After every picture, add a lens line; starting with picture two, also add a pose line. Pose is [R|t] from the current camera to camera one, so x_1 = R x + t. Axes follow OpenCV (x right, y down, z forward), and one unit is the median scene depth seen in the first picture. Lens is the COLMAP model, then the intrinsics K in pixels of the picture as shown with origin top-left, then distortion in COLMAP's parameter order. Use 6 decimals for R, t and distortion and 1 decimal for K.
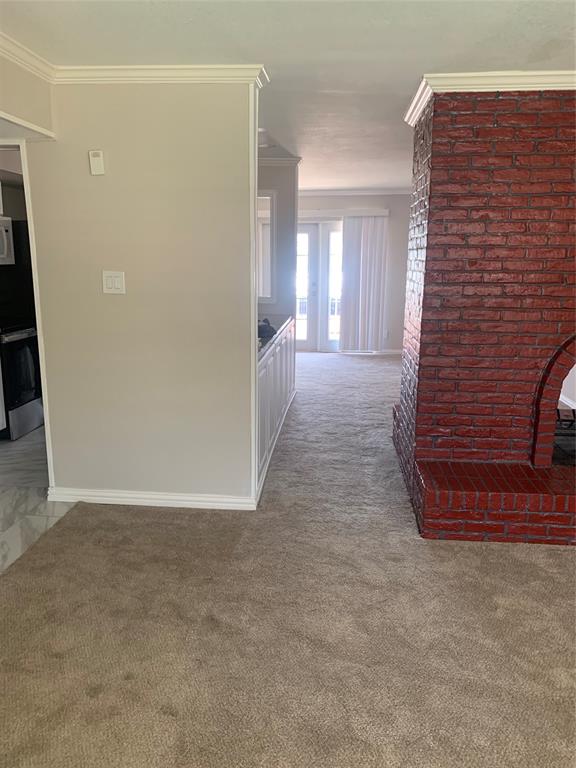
lens RADIAL K [[604.0, 0, 277.6], [0, 604.0, 381.6], [0, 0, 1]] dist [0.014858, -0.037774]
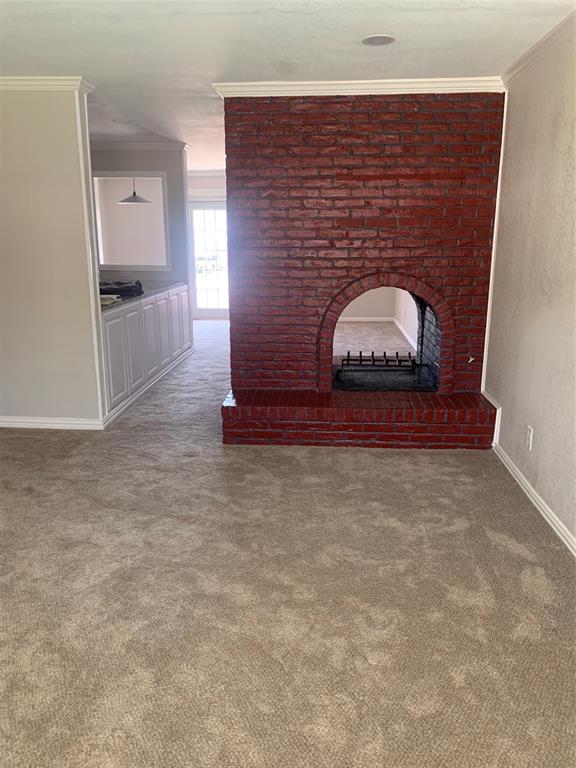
lens RADIAL K [[606.1, 0, 288.0], [0, 606.1, 384.0], [0, 0, 1]] dist [0.201021, -0.643676]
pose [[0.999608, -0.009250, 0.026418, 0.347212], [0.008438, 0.999494, 0.030670, 0.089706], [-0.026689, -0.030435, 0.999180, -0.317682]]
